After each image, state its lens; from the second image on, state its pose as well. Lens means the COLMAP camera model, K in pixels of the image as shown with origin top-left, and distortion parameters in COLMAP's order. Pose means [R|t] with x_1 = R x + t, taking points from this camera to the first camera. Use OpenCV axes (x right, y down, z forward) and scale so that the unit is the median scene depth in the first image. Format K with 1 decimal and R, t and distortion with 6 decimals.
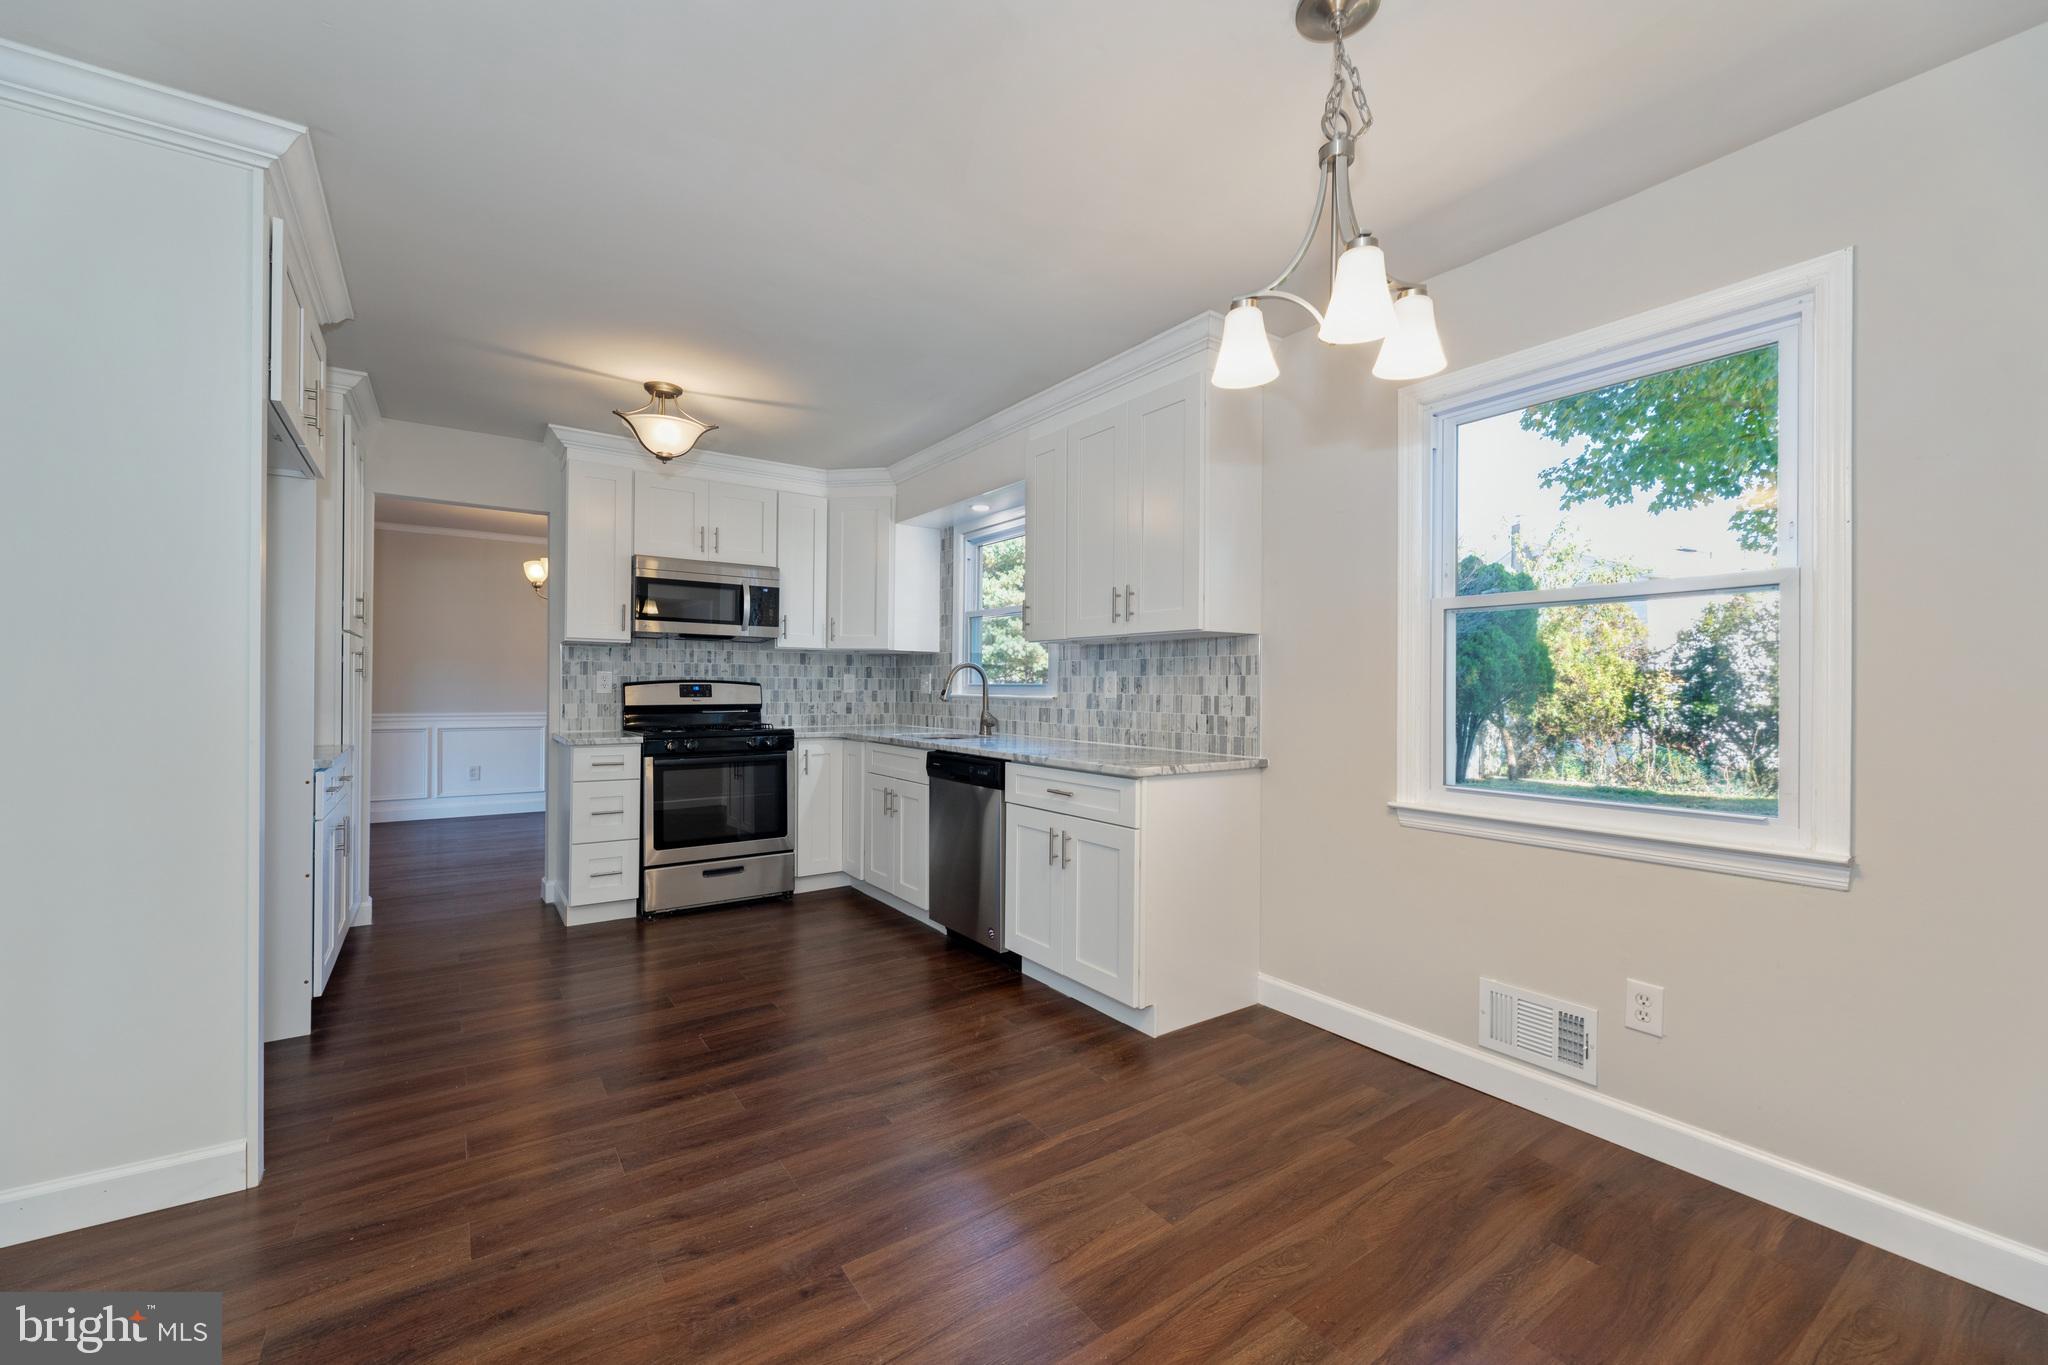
lens RADIAL K [[833.2, 0, 1018.8], [0, 833.2, 688.6], [0, 0, 1]] dist [0.000972, -0.000438]
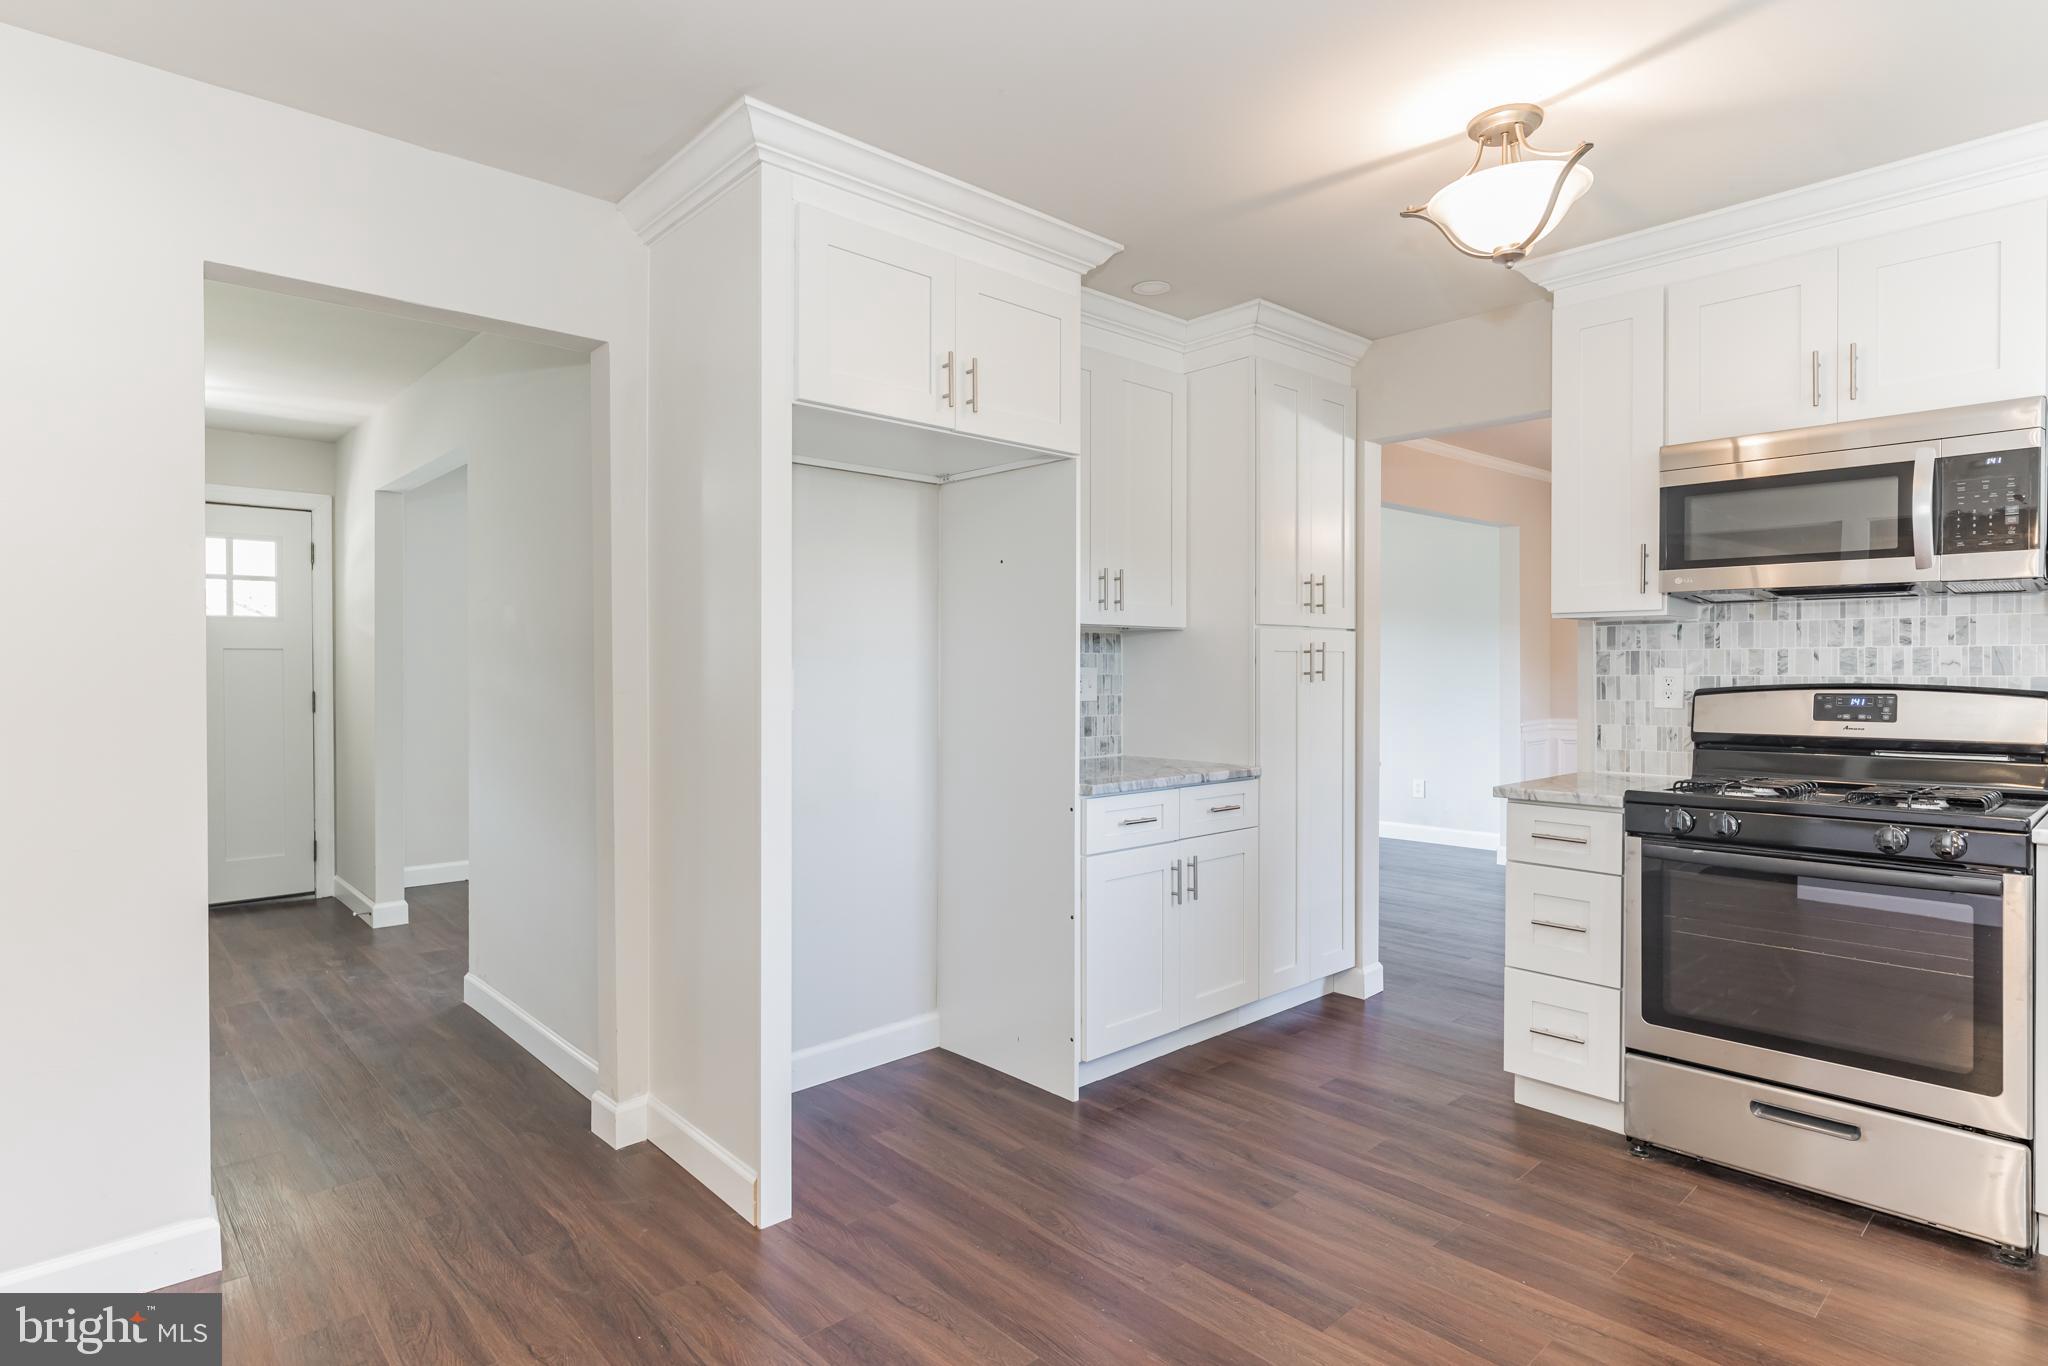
lens RADIAL K [[1078.5, 0, 1022.1], [0, 1078.5, 676.6], [0, 0, 1]] dist [-0.001130, 0.000092]
pose [[0.134202, 0.001290, -0.990953, 0.147181], [-0.001221, 0.999999, 0.001136, -0.015249], [0.990953, 0.001058, 0.134204, 0.481291]]
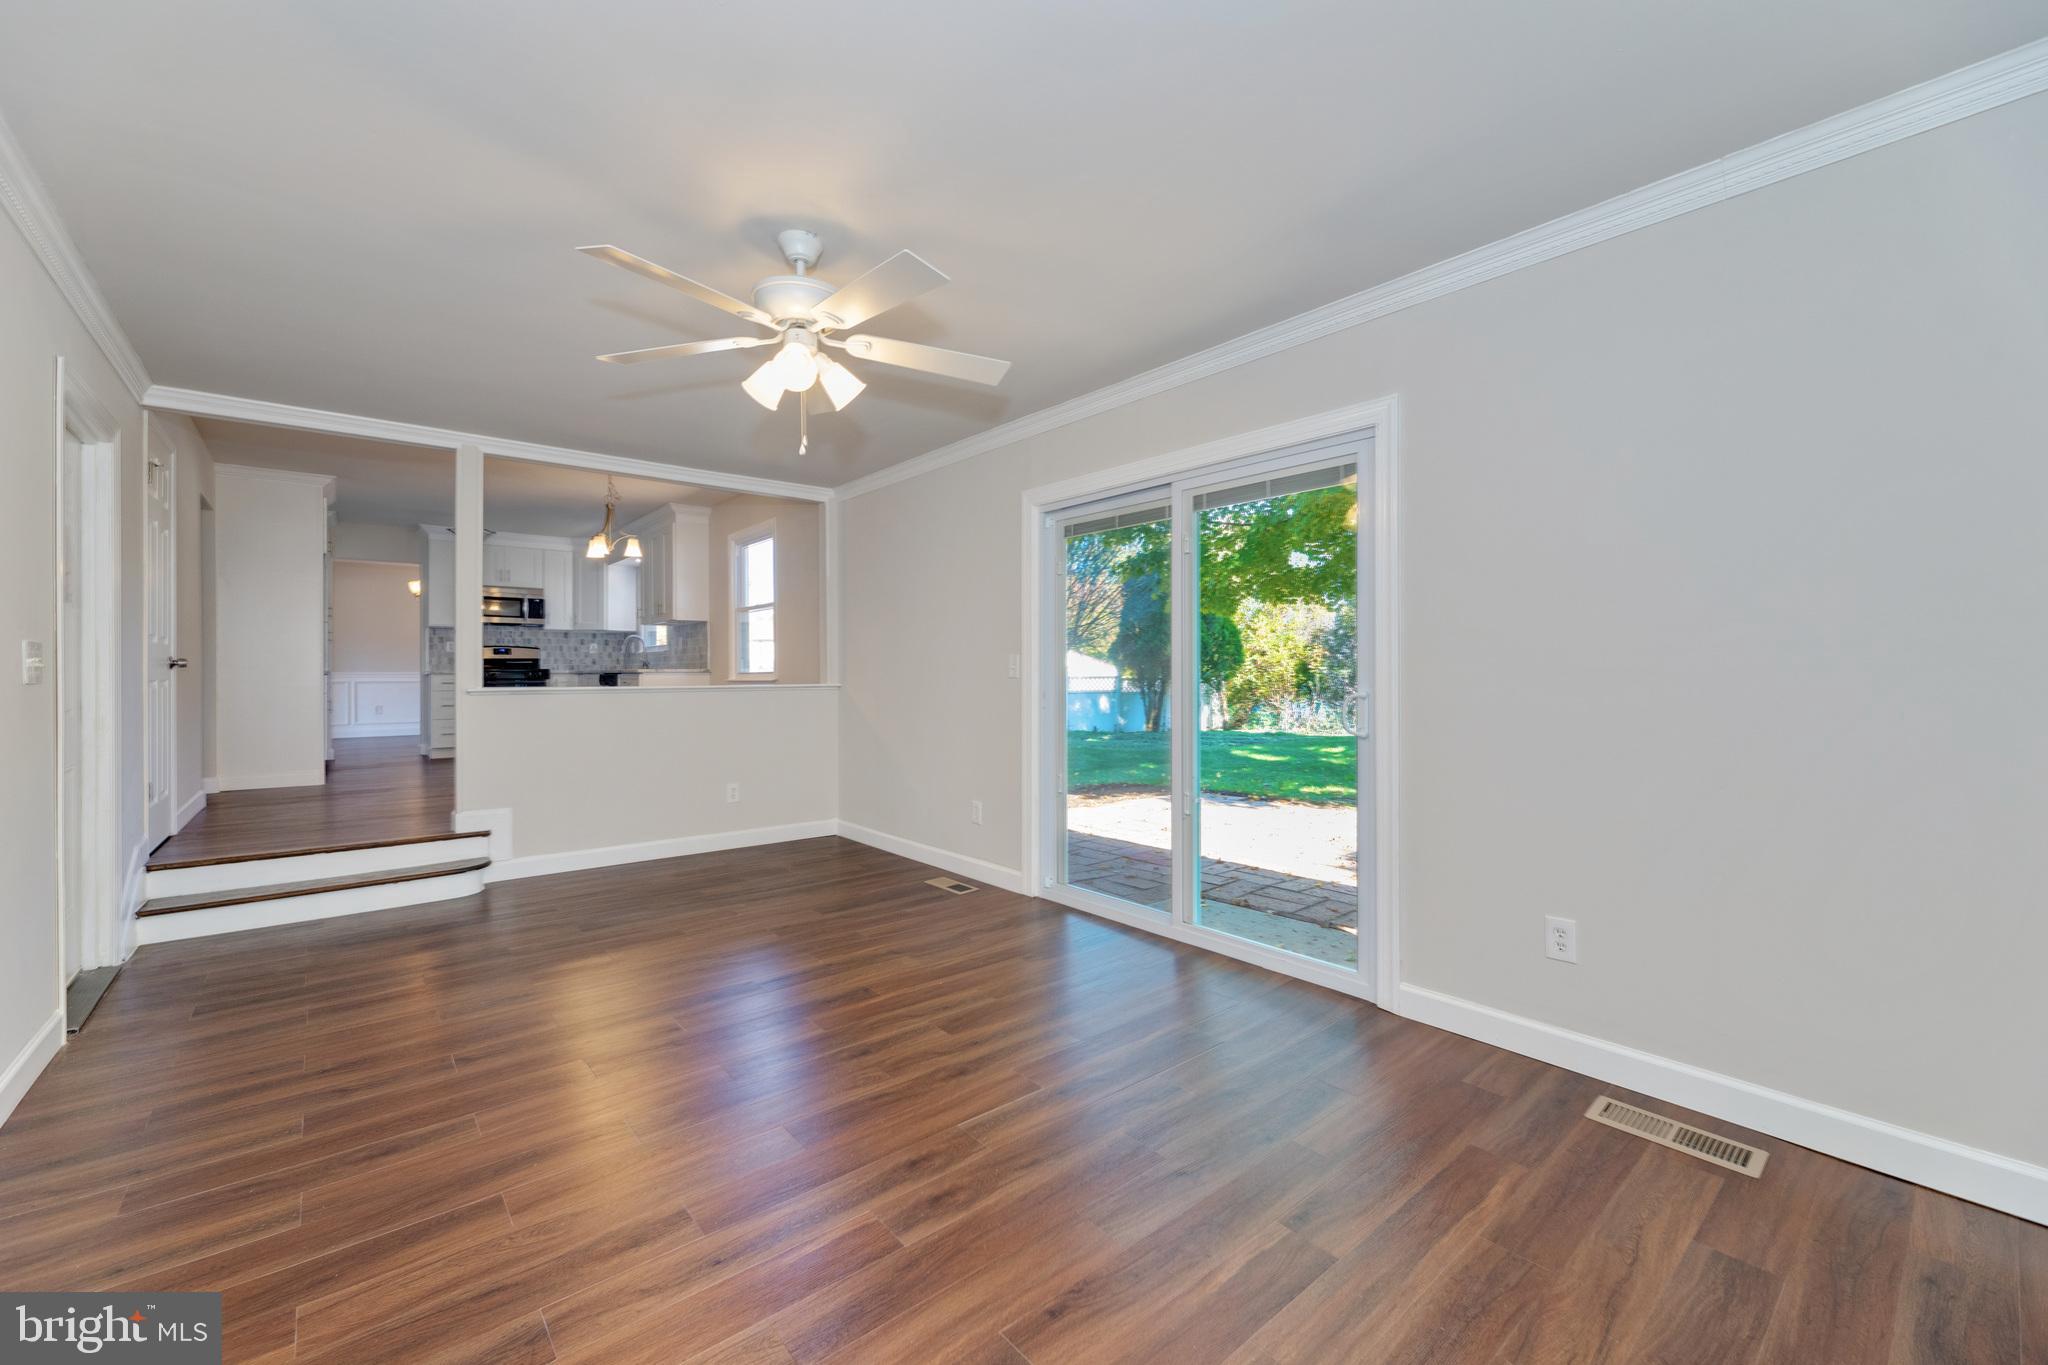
lens RADIAL K [[833.2, 0, 1022.4], [0, 833.2, 688.7], [0, 0, 1]] dist [0.000972, -0.000438]
pose [[0.995172, -0.013566, 0.097209, 0.673677], [0.011799, 0.999755, 0.018728, 0.071194], [-0.097439, -0.017491, 0.995088, -1.134317]]
